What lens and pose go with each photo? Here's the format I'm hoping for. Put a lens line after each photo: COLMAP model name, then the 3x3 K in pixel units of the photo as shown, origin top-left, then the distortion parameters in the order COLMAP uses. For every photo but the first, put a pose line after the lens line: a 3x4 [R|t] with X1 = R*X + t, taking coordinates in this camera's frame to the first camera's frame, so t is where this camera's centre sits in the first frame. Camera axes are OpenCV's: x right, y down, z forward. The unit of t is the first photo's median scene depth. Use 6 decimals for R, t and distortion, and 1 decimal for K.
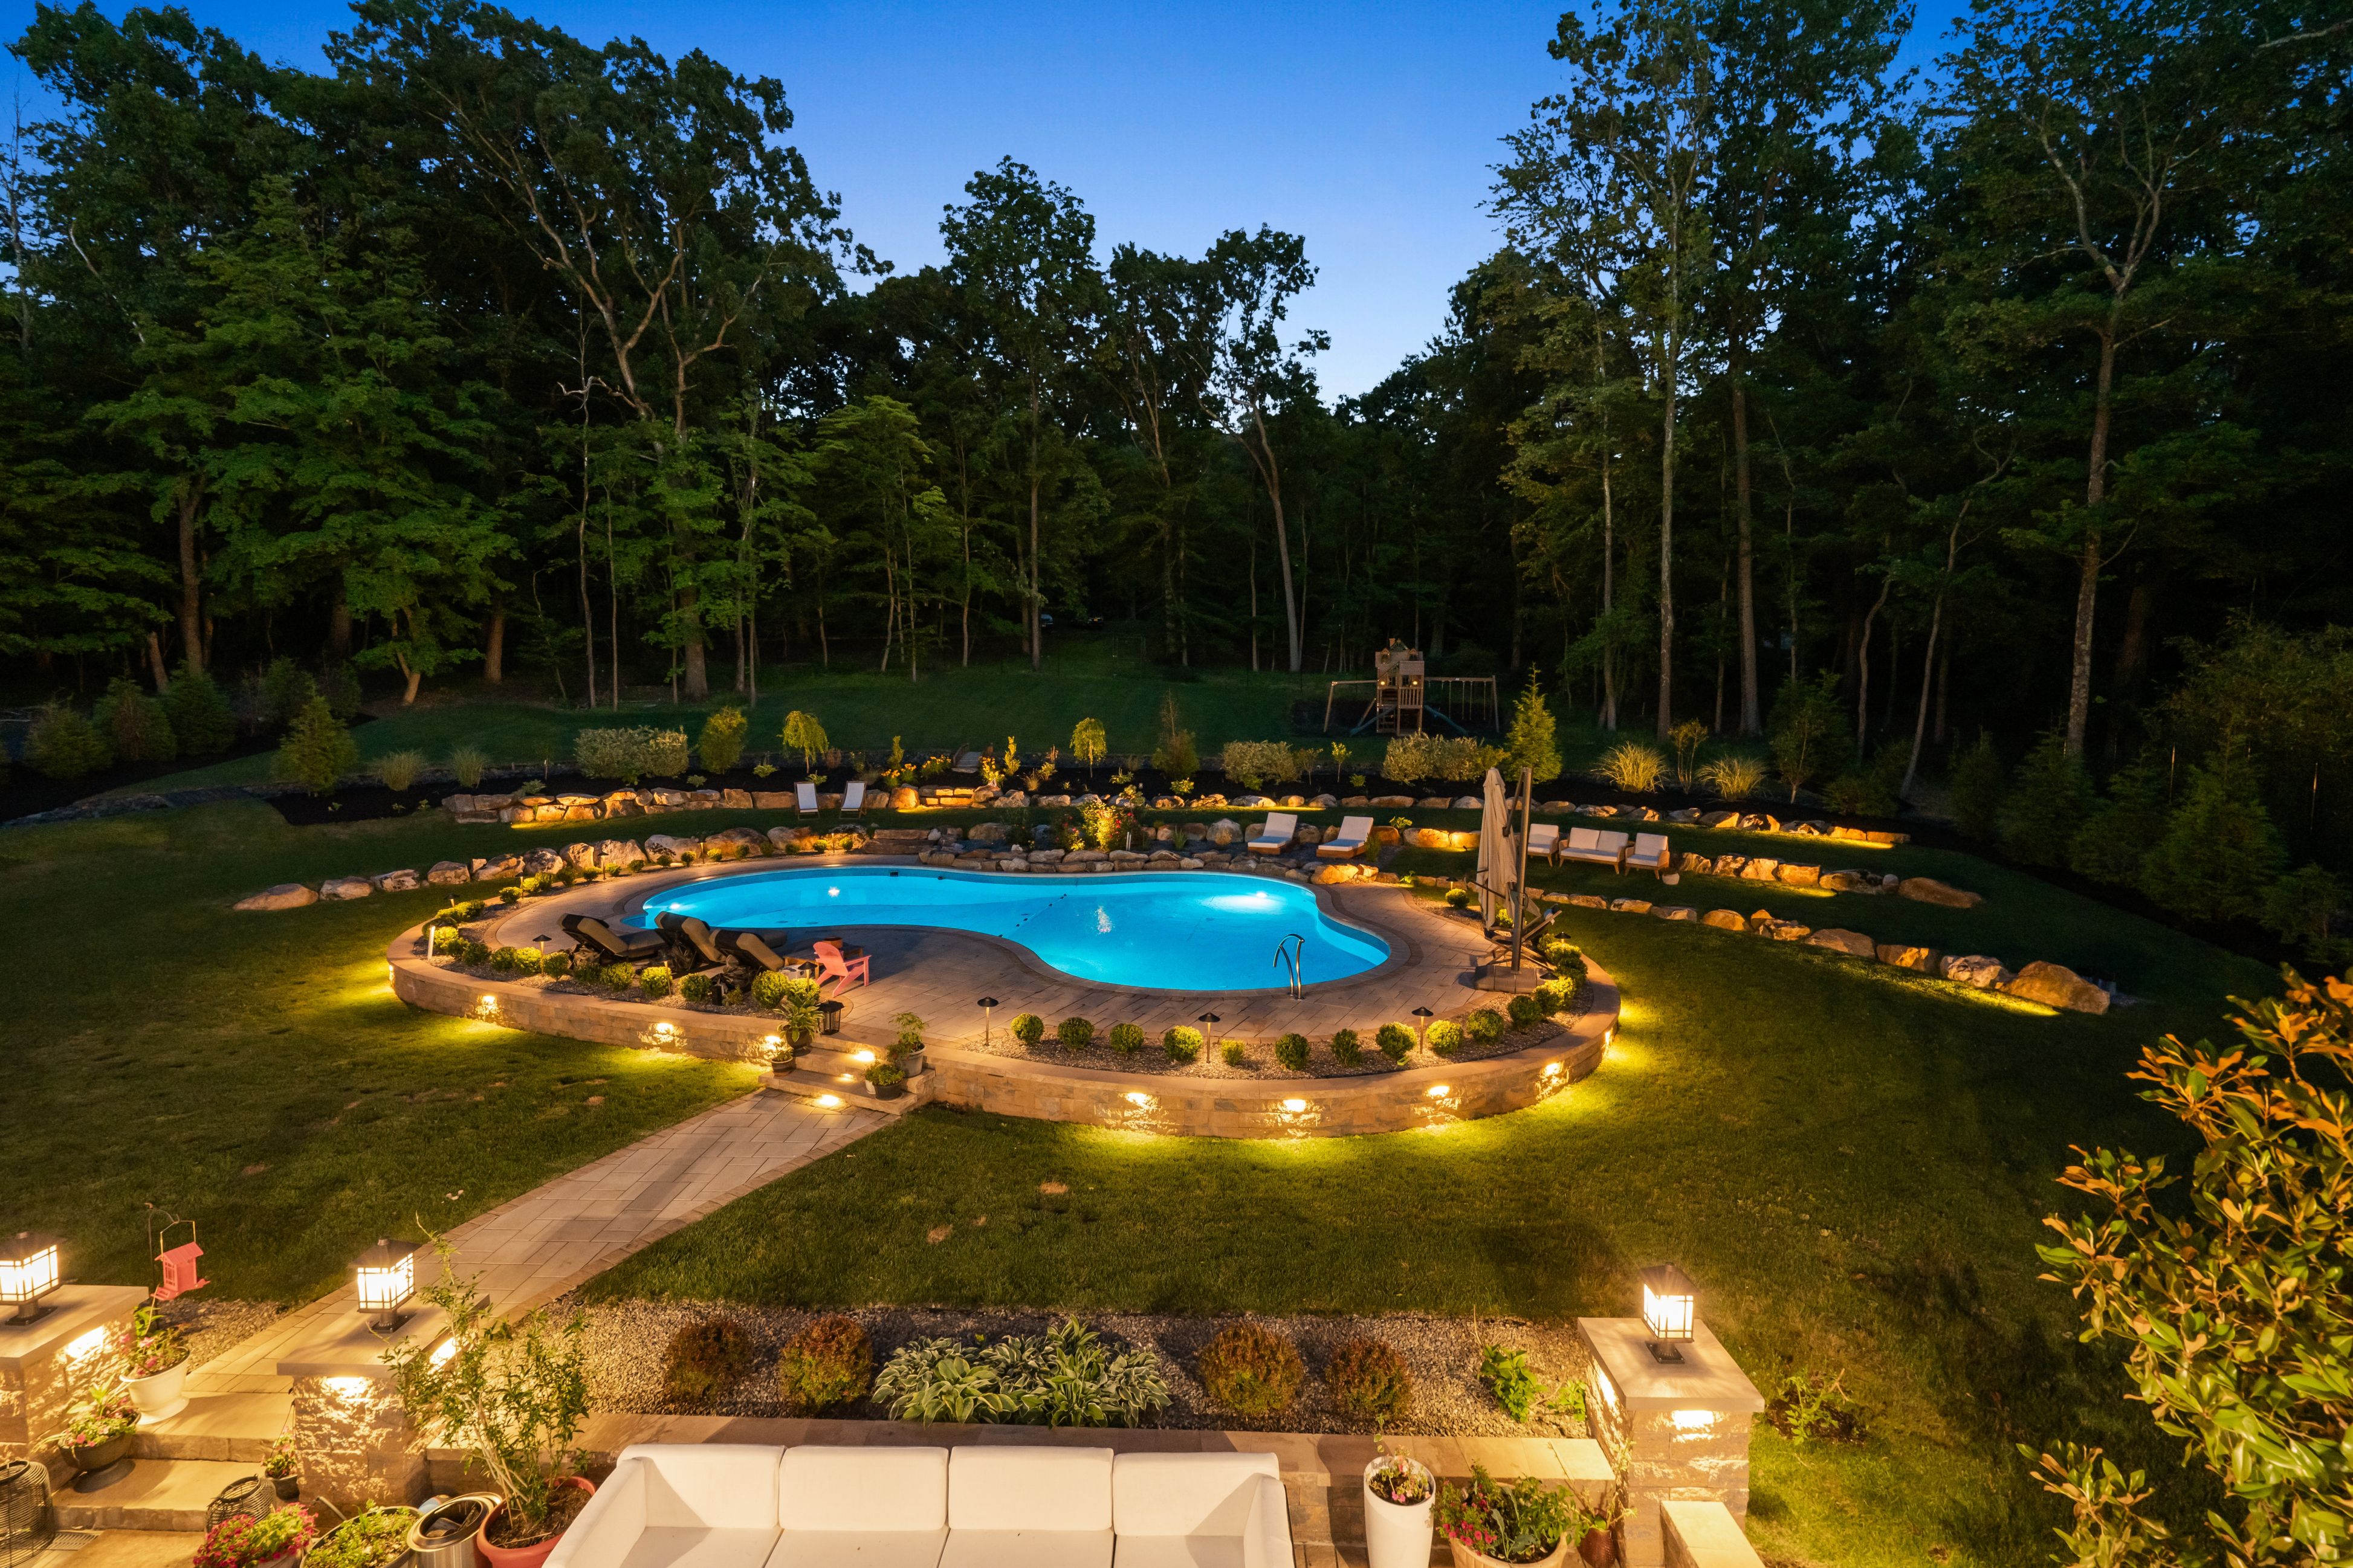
lens RADIAL K [[1059.3, 0, 1166.9], [0, 1059.3, 774.8], [0, 0, 1]] dist [-0.001296, 0.000160]
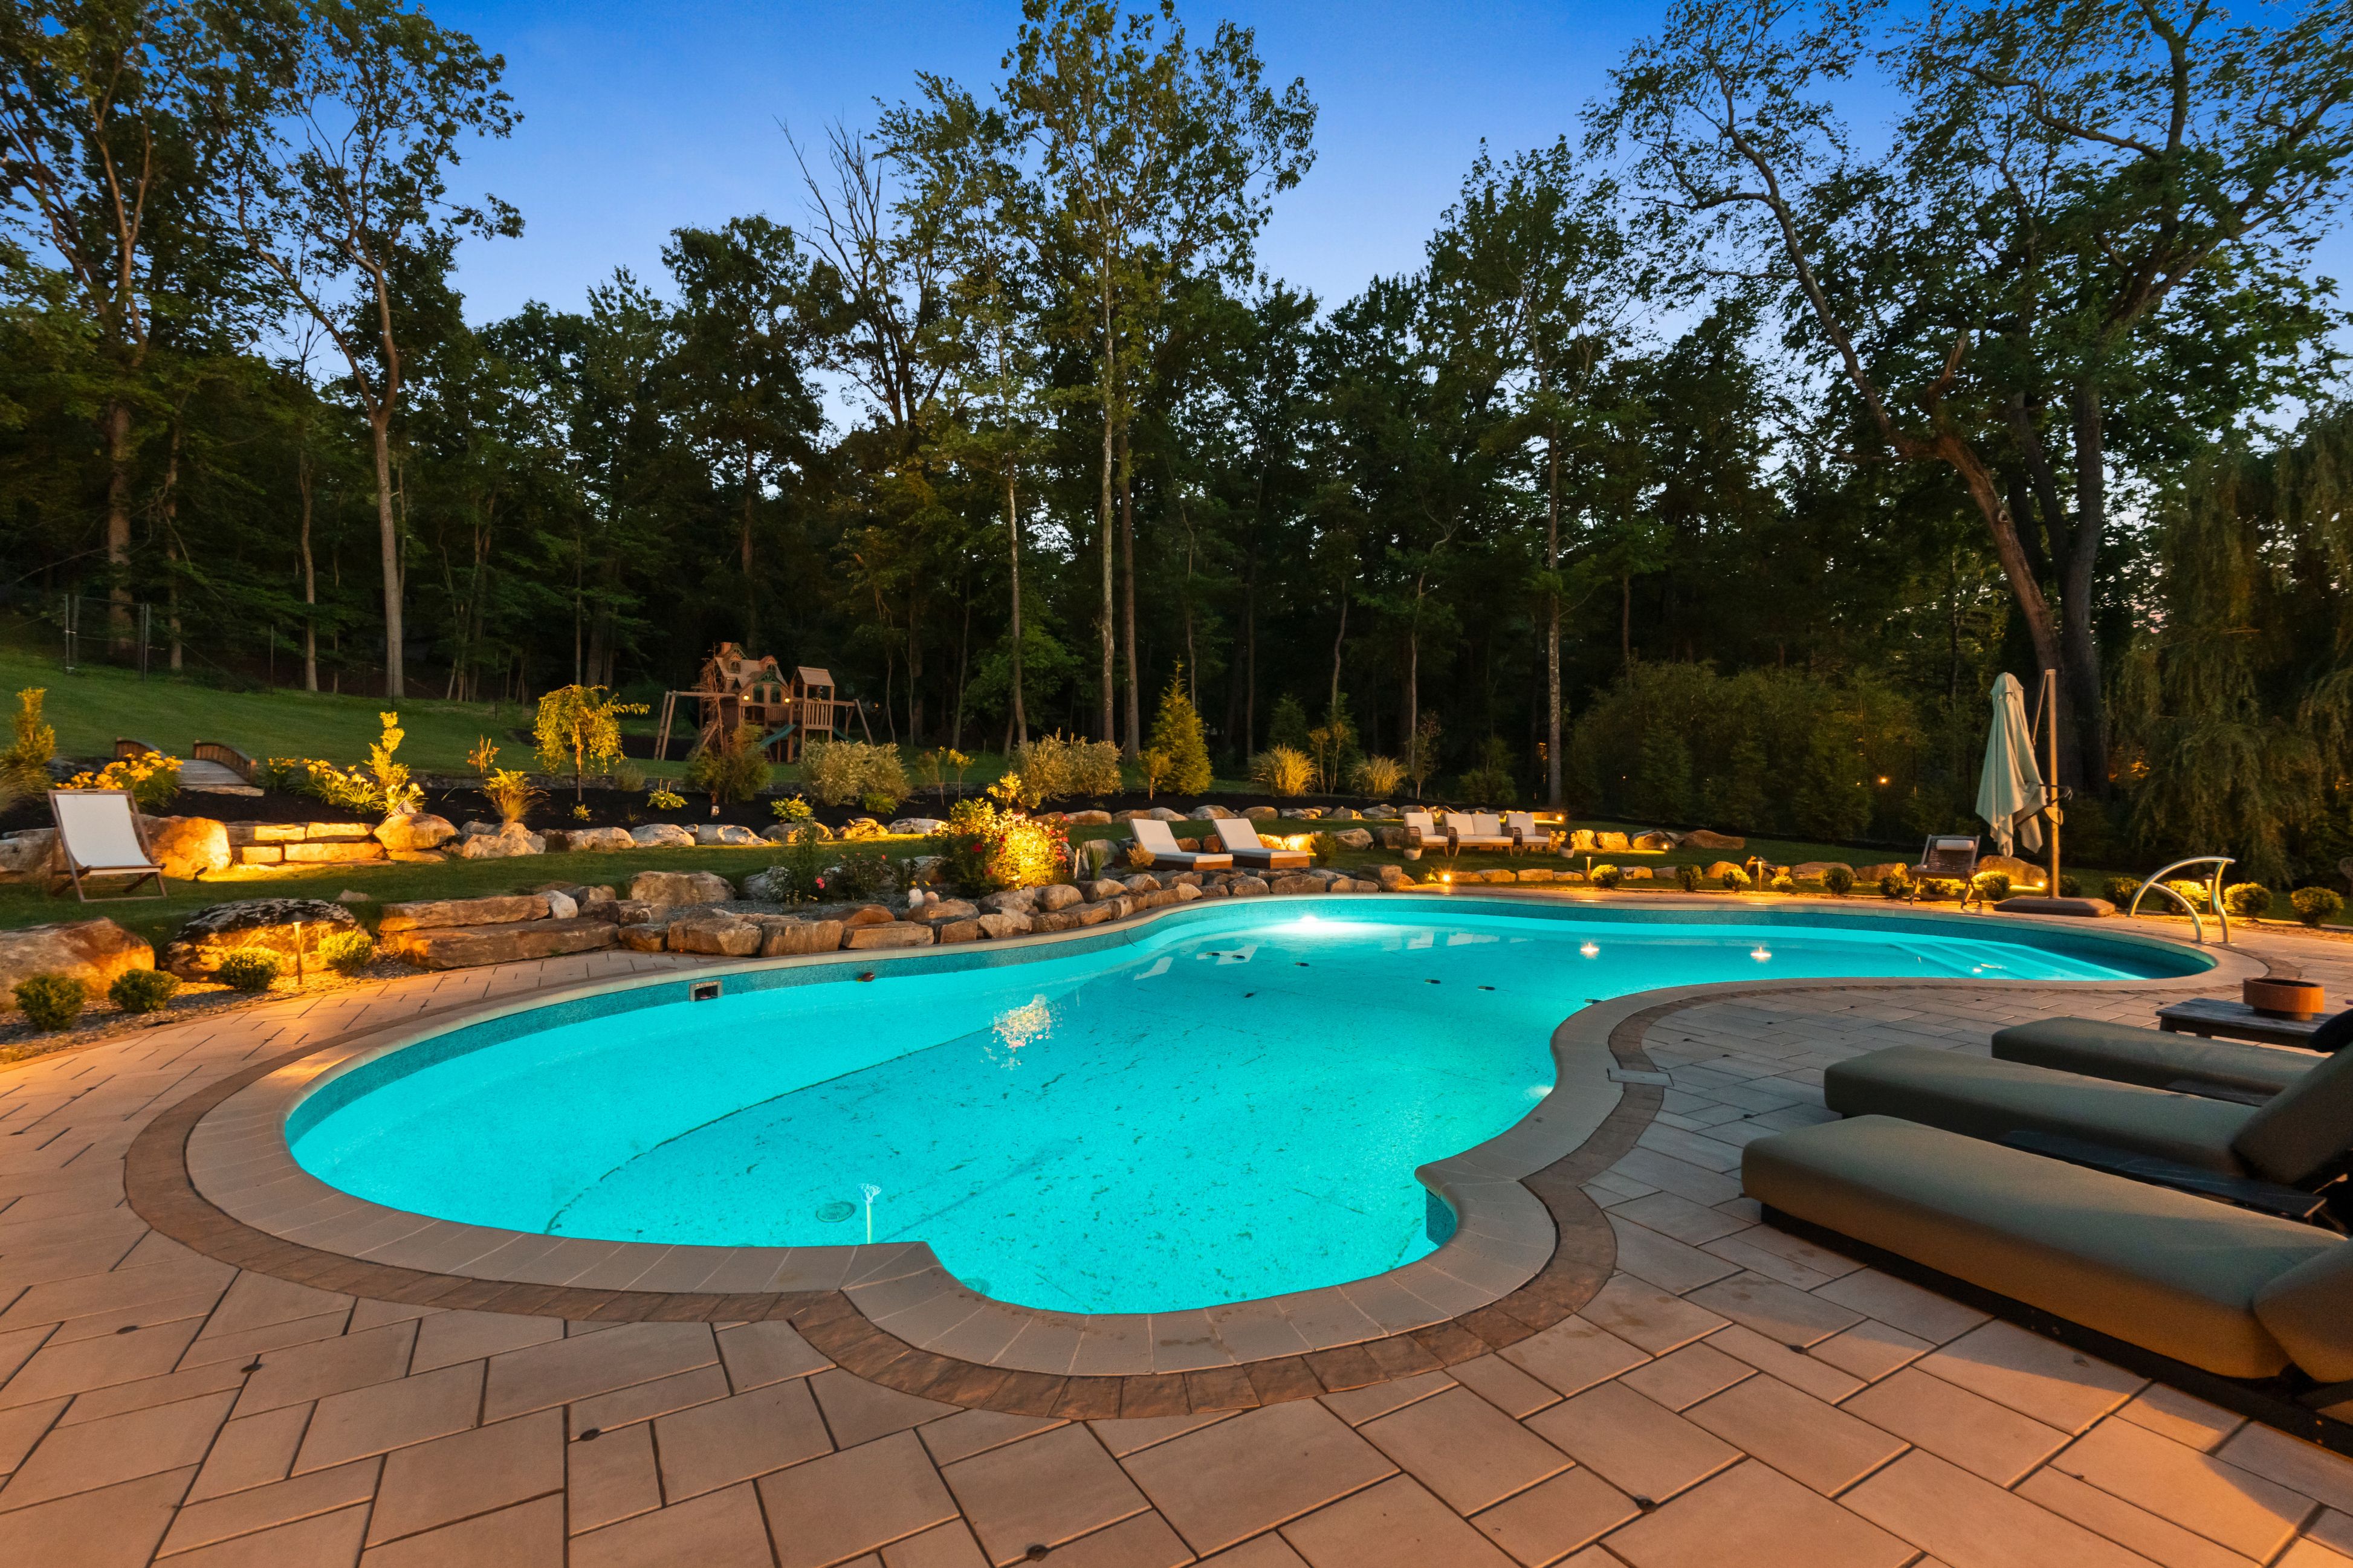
lens RADIAL K [[1061.1, 0, 1175.9], [0, 1061.1, 777.1], [0, 0, 1]] dist [-0.002224, 0.002198]
pose [[0.529270, 0.012803, 0.848357, -0.329902], [0.065112, 0.996325, -0.055658, 0.035383], [-0.845952, 0.084696, 0.526491, 0.463118]]
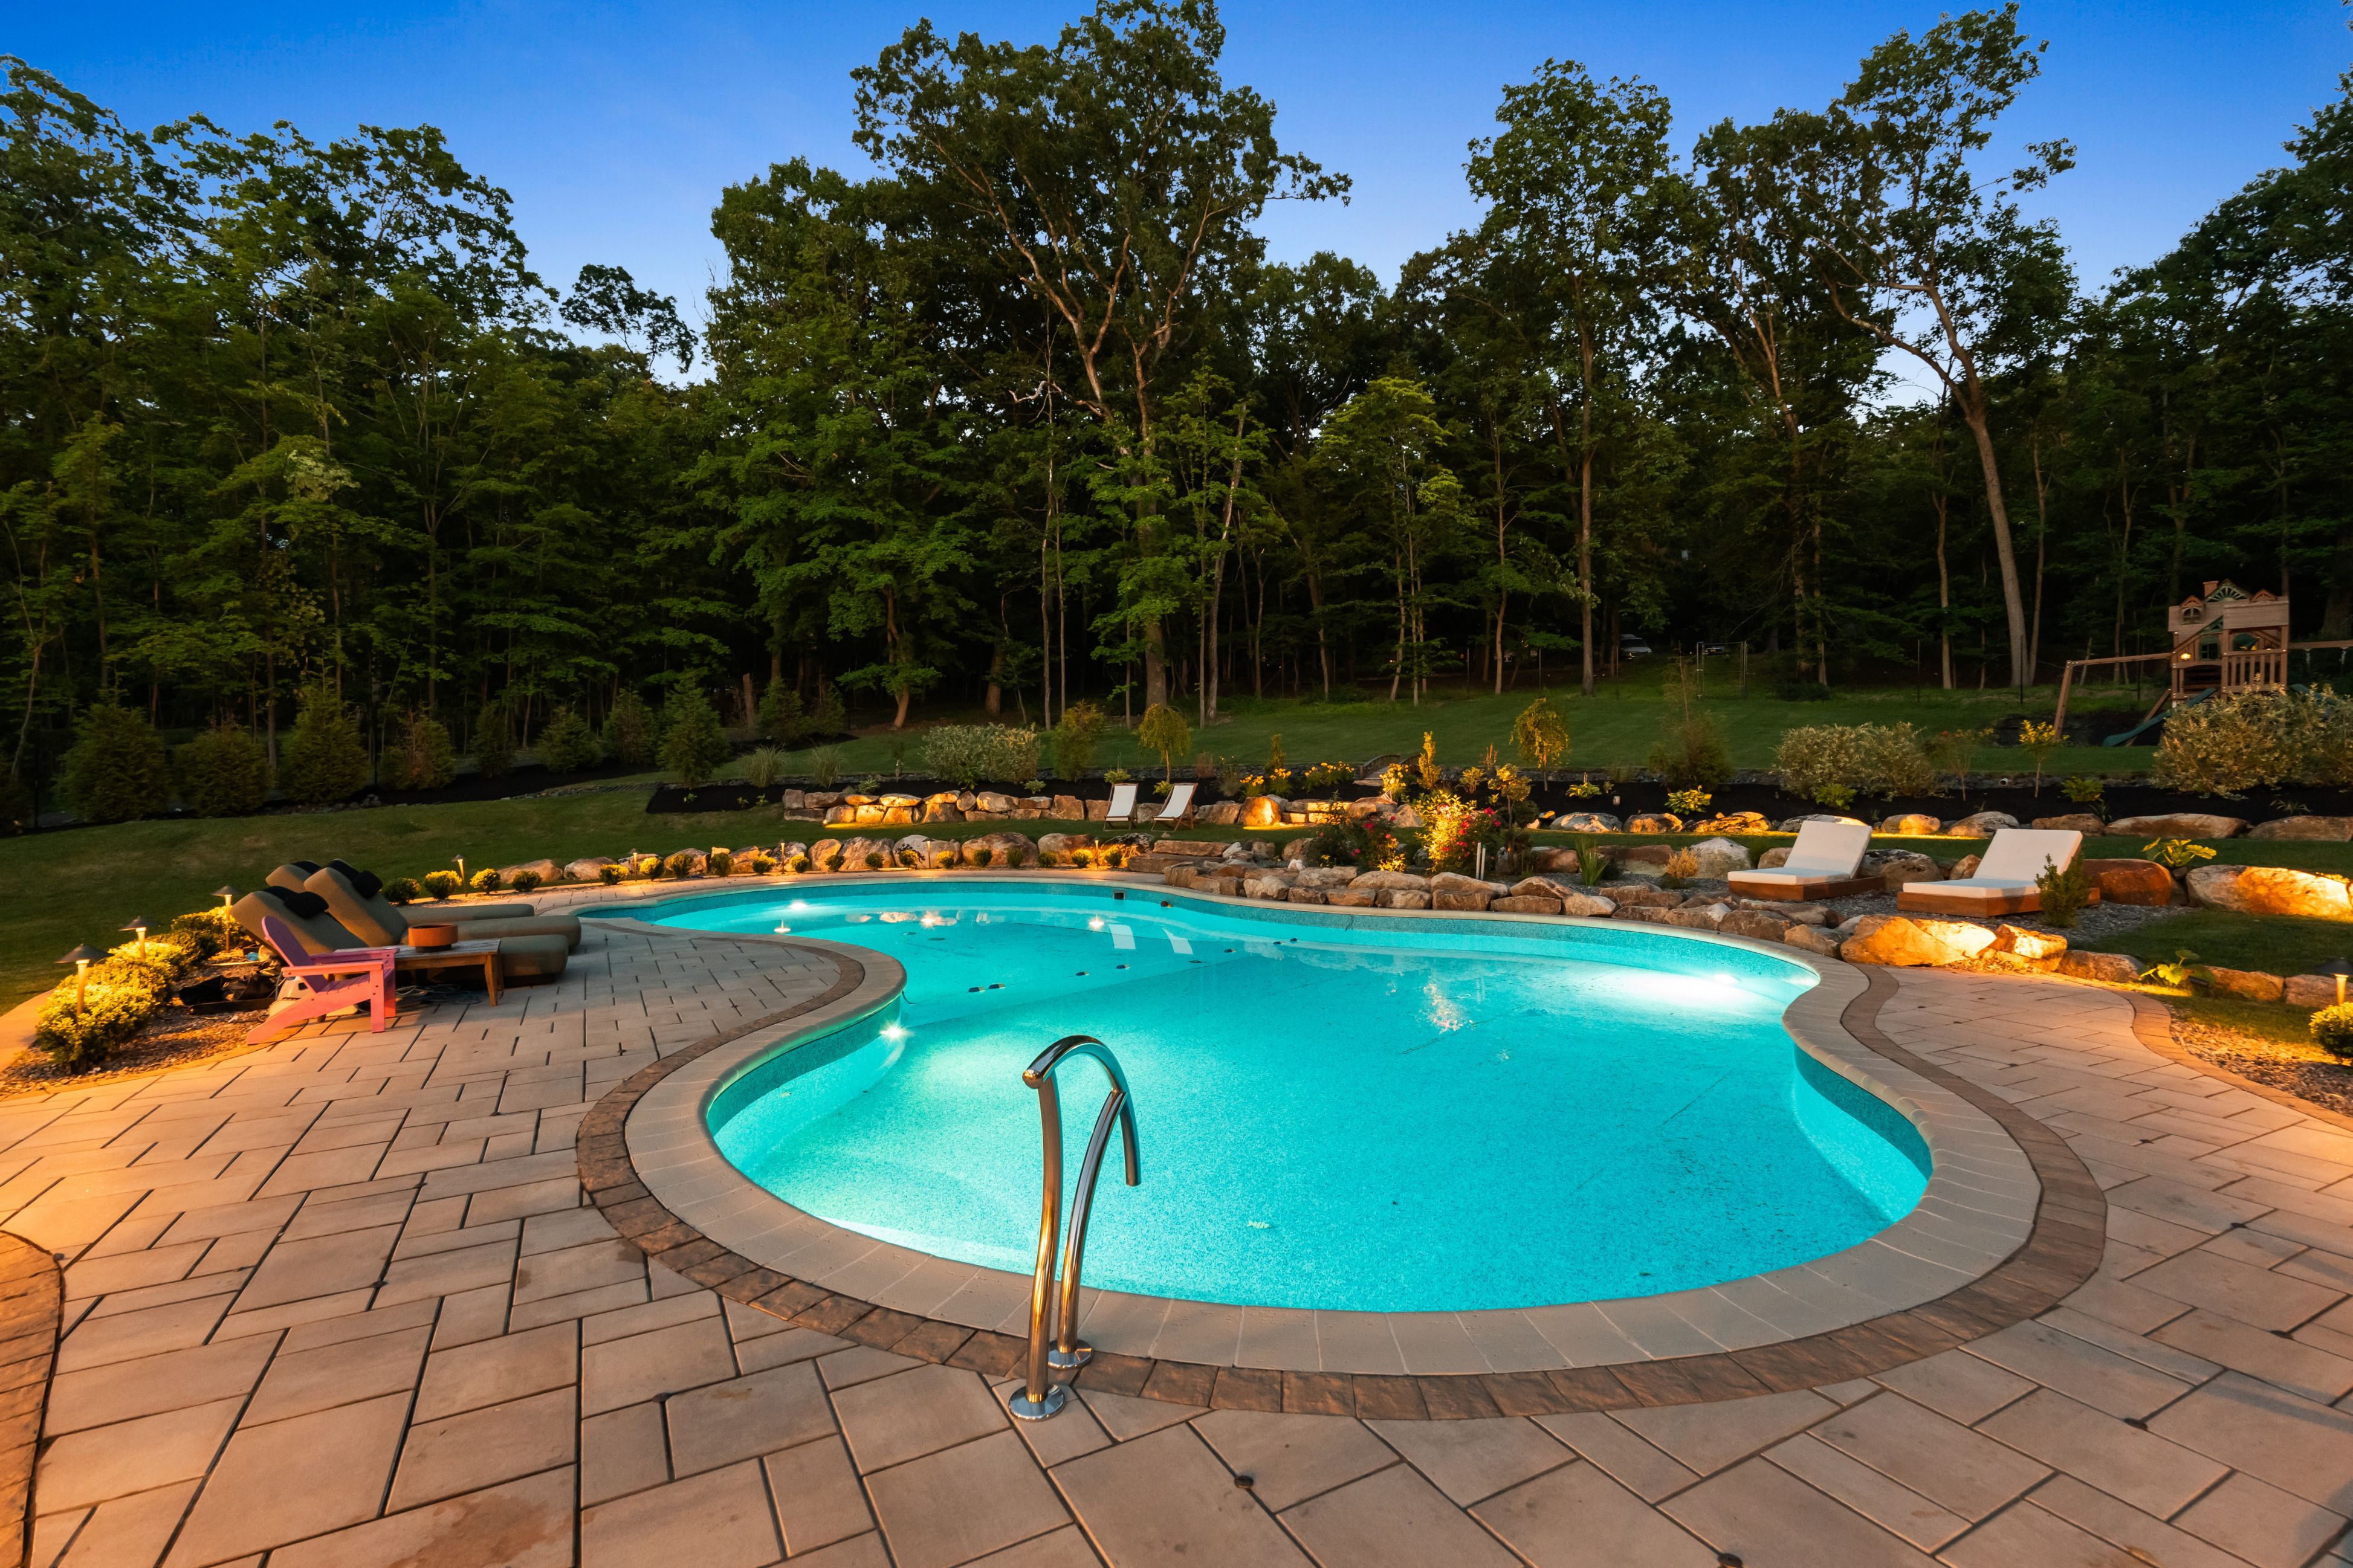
lens RADIAL K [[1061.1, 0, 1175.9], [0, 1061.1, 777.1], [0, 0, 1]] dist [-0.002224, 0.002198]
pose [[0.830966, -0.004242, -0.556307, 0.093423], [-0.041177, 0.996759, -0.069106, 0.044759], [0.554797, 0.080332, 0.828098, 0.325941]]
